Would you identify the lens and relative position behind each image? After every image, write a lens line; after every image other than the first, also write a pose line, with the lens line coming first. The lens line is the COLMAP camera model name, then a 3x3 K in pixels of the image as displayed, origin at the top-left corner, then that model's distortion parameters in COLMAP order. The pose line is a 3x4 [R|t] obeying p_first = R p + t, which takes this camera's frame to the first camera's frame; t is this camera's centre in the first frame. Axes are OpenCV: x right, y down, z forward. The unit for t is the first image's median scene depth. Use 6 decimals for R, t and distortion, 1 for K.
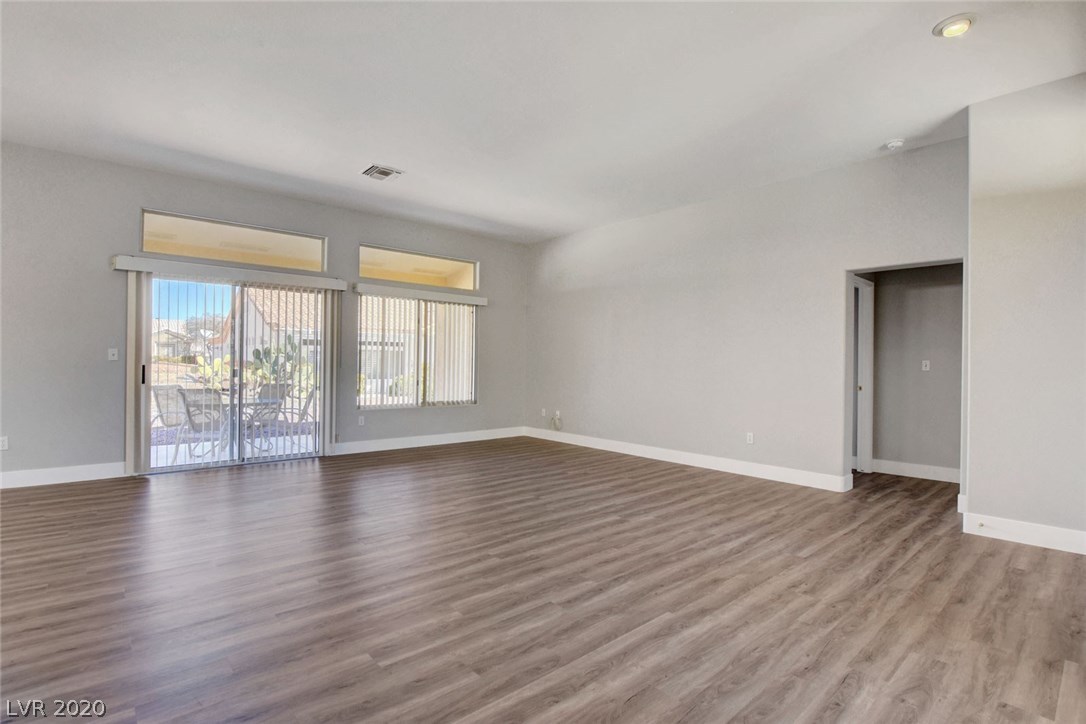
lens RADIAL K [[523.3, 0, 543.0], [0, 523.3, 362.0], [0, 0, 1]] dist [-0.029761, 0.000386]
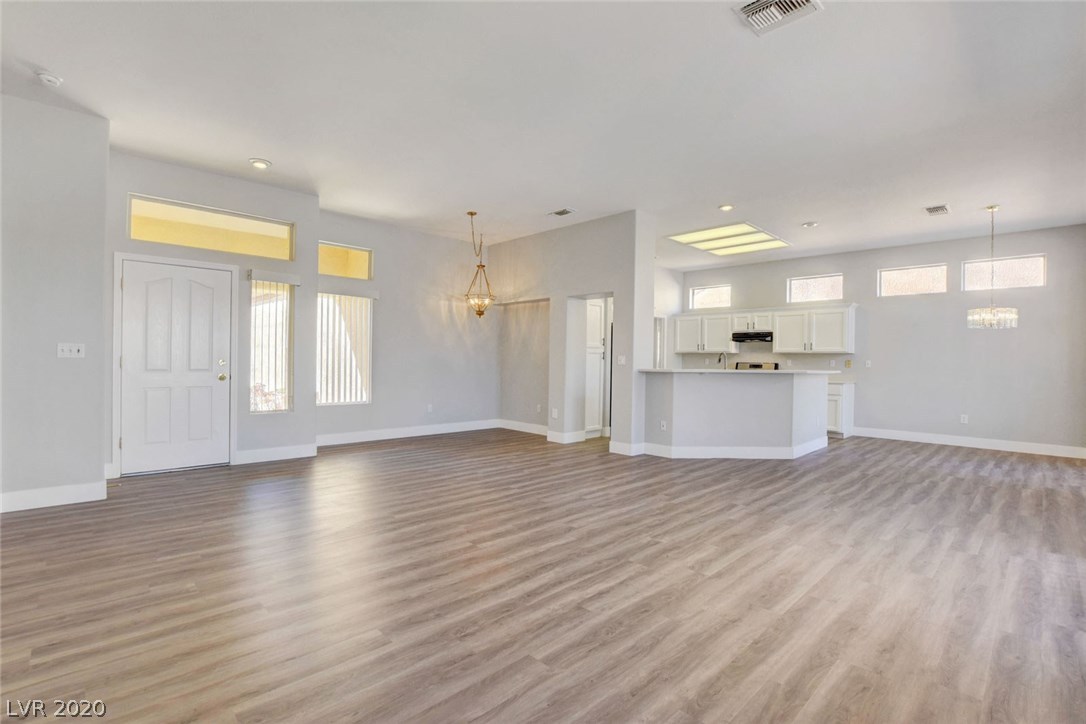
lens RADIAL K [[501.0, 0, 543.0], [0, 501.0, 362.0], [0, 0, 1]] dist [-0.030334, 0.000194]
pose [[-0.998293, -0.027524, -0.051509, -0.068295], [-0.027681, 0.999614, 0.002334, 0.000306], [0.051425, 0.003756, -0.998670, 1.822410]]
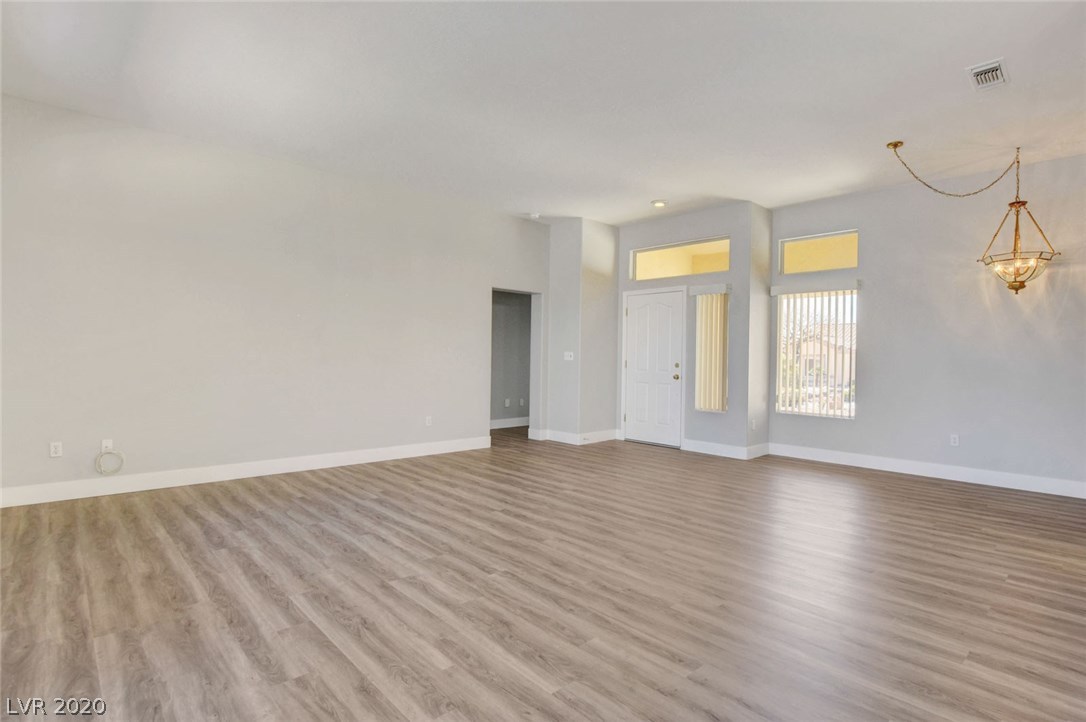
lens RADIAL K [[535.7, 0, 543.0], [0, 535.7, 361.0], [0, 0, 1]] dist [-0.029324, 0.000650]
pose [[-0.028680, -0.021535, 0.999357, -0.973835], [-0.018203, 0.999613, 0.021018, -0.014147], [-0.999423, -0.017588, -0.029061, 1.024933]]
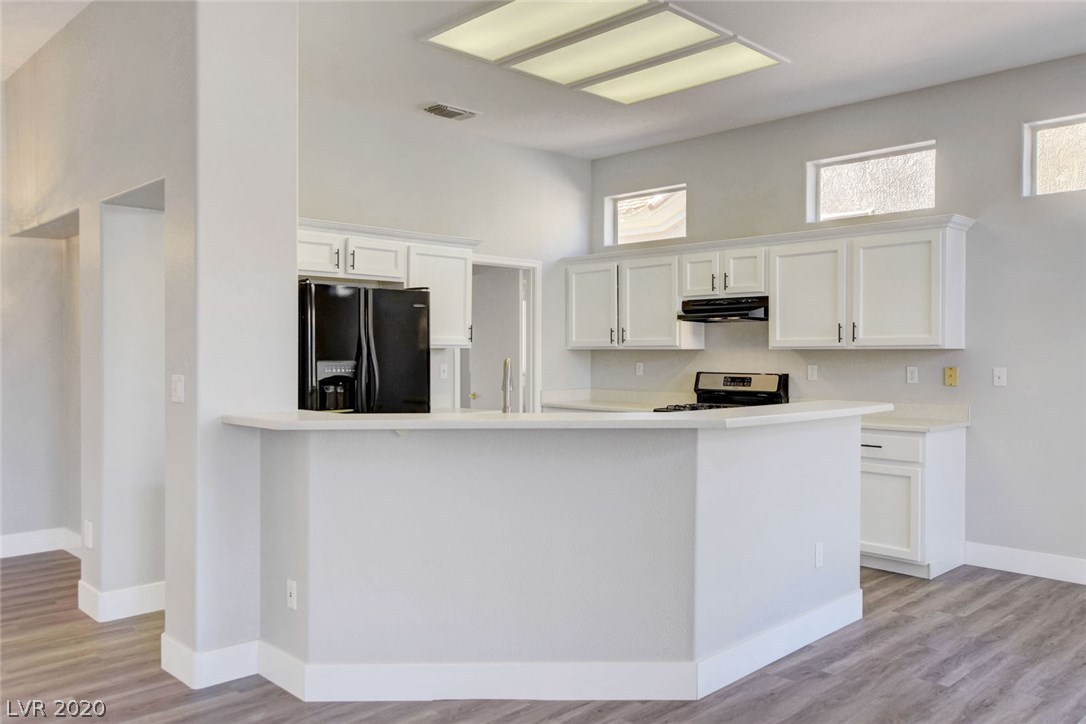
lens RADIAL K [[850.0, 0, 543.0], [0, 850.0, 362.0], [0, 0, 1]] dist [0.004532, 0.013147]
pose [[-0.998464, -0.013722, -0.053681, -0.687475], [-0.014268, 0.999850, 0.009812, -0.046695], [0.053539, 0.010562, -0.998510, 1.182612]]
